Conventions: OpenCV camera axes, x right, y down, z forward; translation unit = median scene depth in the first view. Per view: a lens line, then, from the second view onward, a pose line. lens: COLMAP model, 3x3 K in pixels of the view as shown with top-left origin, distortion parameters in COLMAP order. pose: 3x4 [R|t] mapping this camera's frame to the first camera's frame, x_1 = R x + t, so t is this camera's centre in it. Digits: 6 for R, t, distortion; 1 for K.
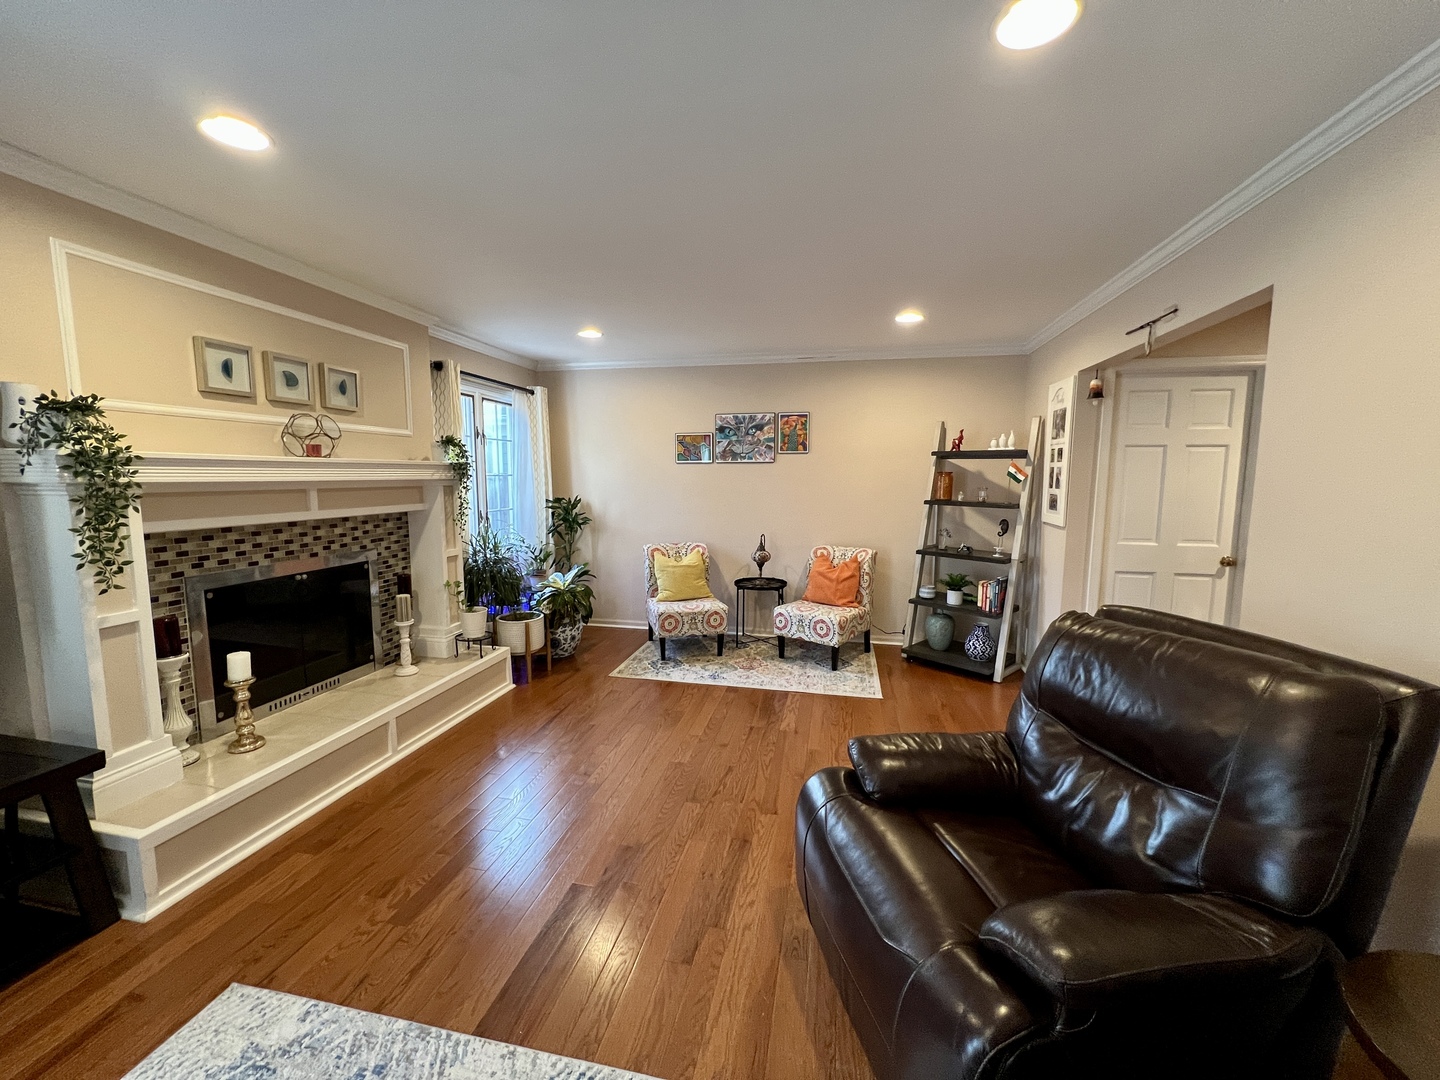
lens RADIAL K [[582.8, 0, 723.6], [0, 582.8, 541.4], [0, 0, 1]] dist [-0.004073, 0.000671]
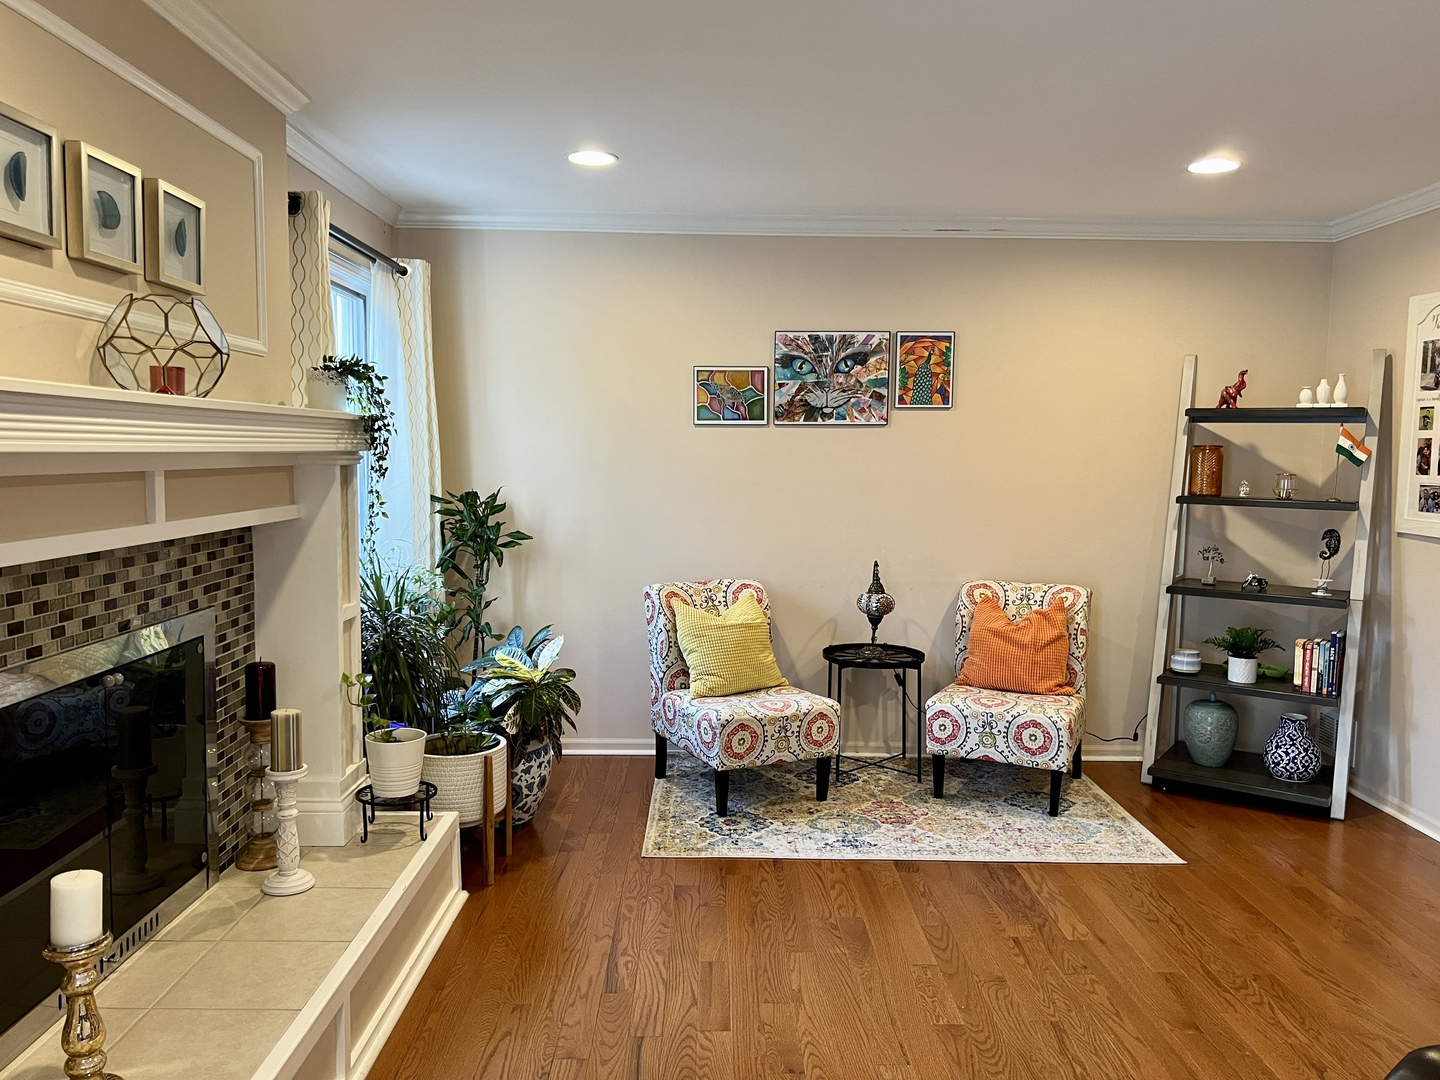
lens RADIAL K [[1085.2, 0, 725.3], [0, 1085.2, 546.3], [0, 0, 1]] dist [0.056895, -0.068562]
pose [[0.975338, -0.010955, 0.220444, -0.358021], [0.016344, 0.999610, -0.022639, -0.007597], [-0.220110, 0.025684, 0.975137, 0.095841]]
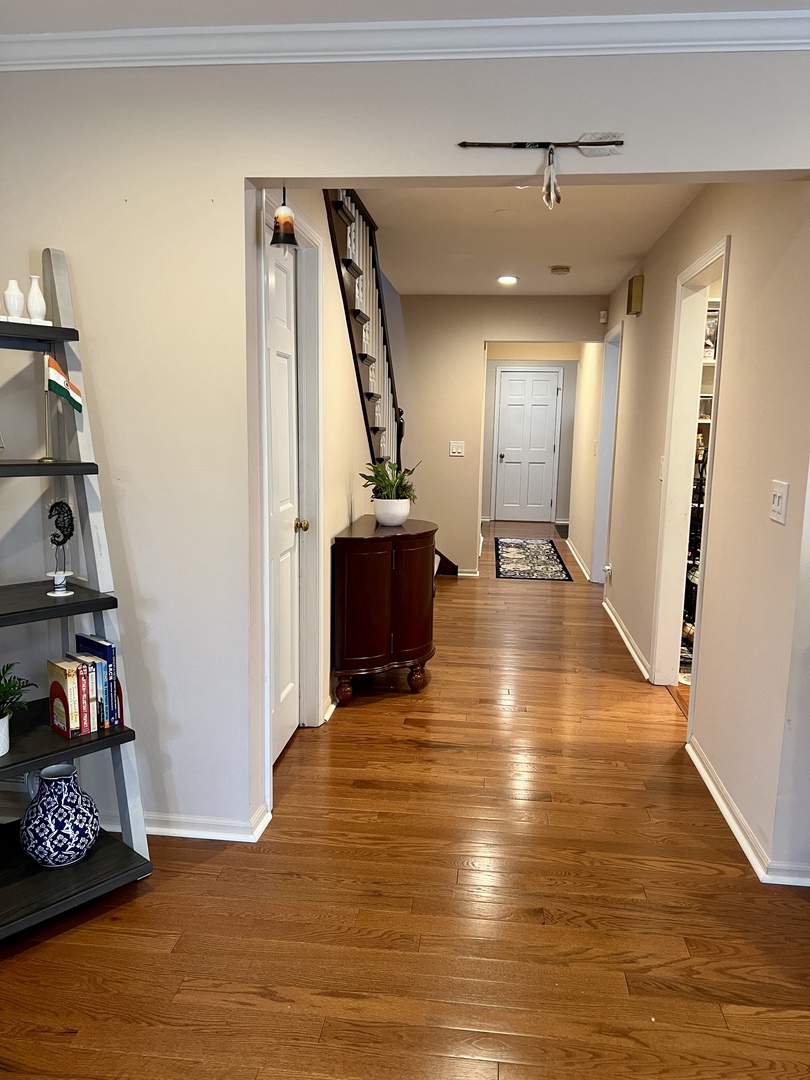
lens RADIAL K [[813.9, 0, 402.6], [0, 813.9, 548.3], [0, 0, 1]] dist [0.056895, -0.068562]
pose [[-0.091216, -0.162855, 0.982424, -0.110904], [0.096054, 0.980498, 0.171454, -0.088161], [-0.991188, 0.110005, -0.073794, 0.880316]]
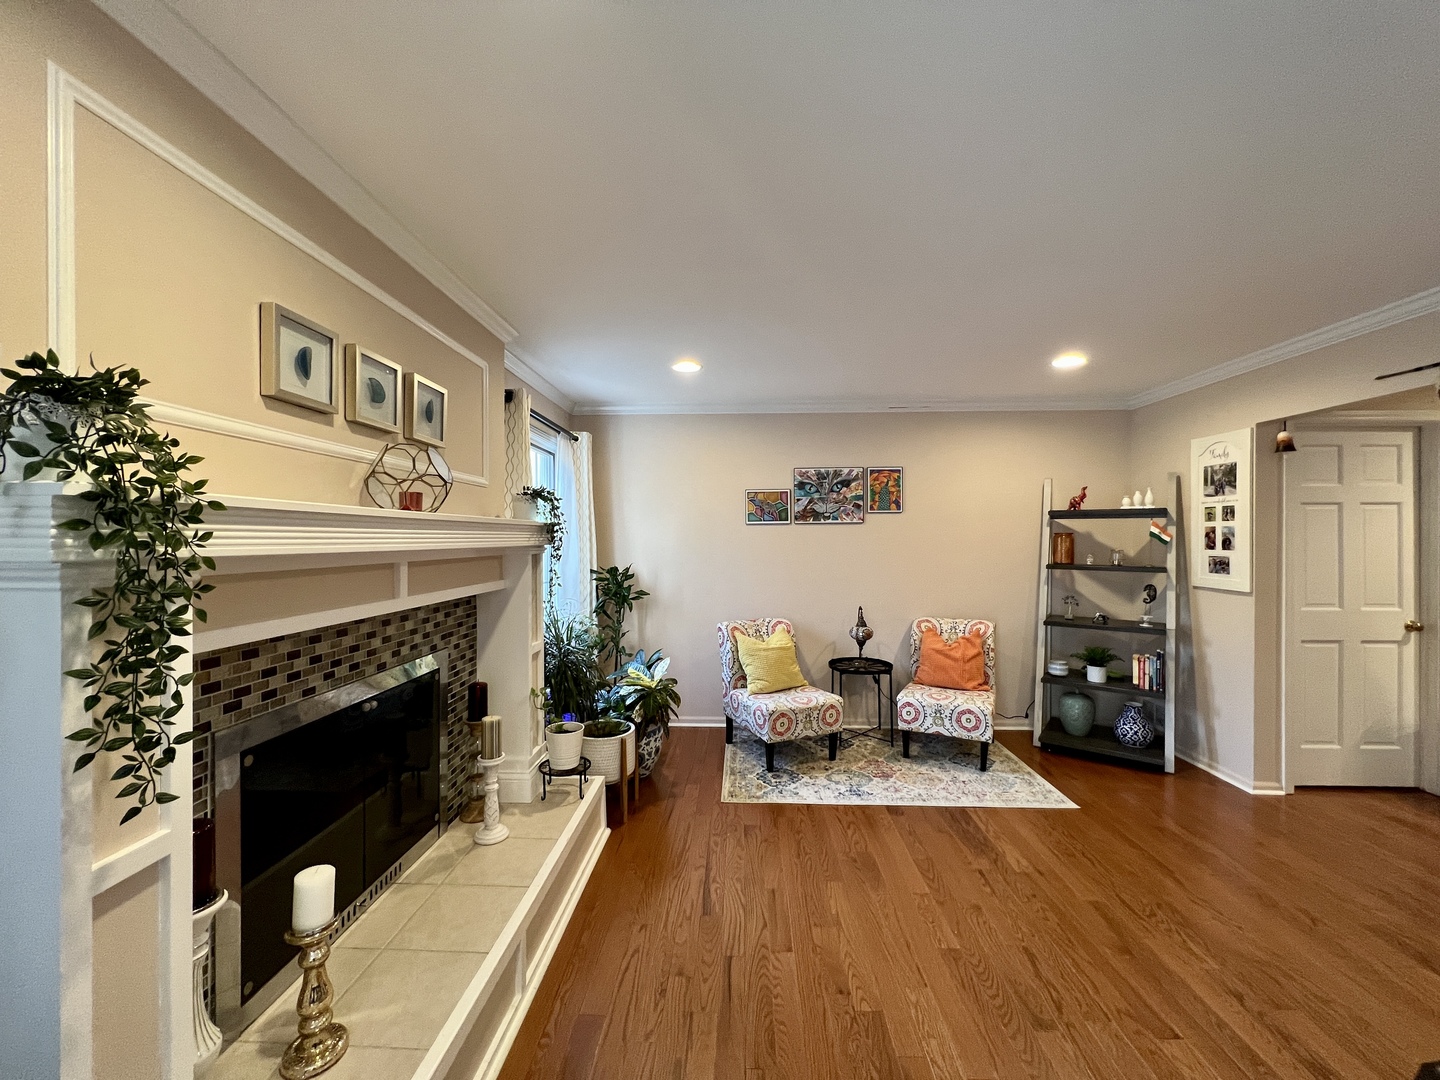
lens RADIAL K [[580.1, 0, 719.2], [0, 580.1, 540.1], [0, 0, 1]] dist [-0.004189, 0.000209]
pose [[0.985612, -0.006673, 0.168893, -0.355319], [0.025350, 0.993755, -0.108667, -0.028149], [-0.167113, 0.111385, 0.979626, 0.244498]]
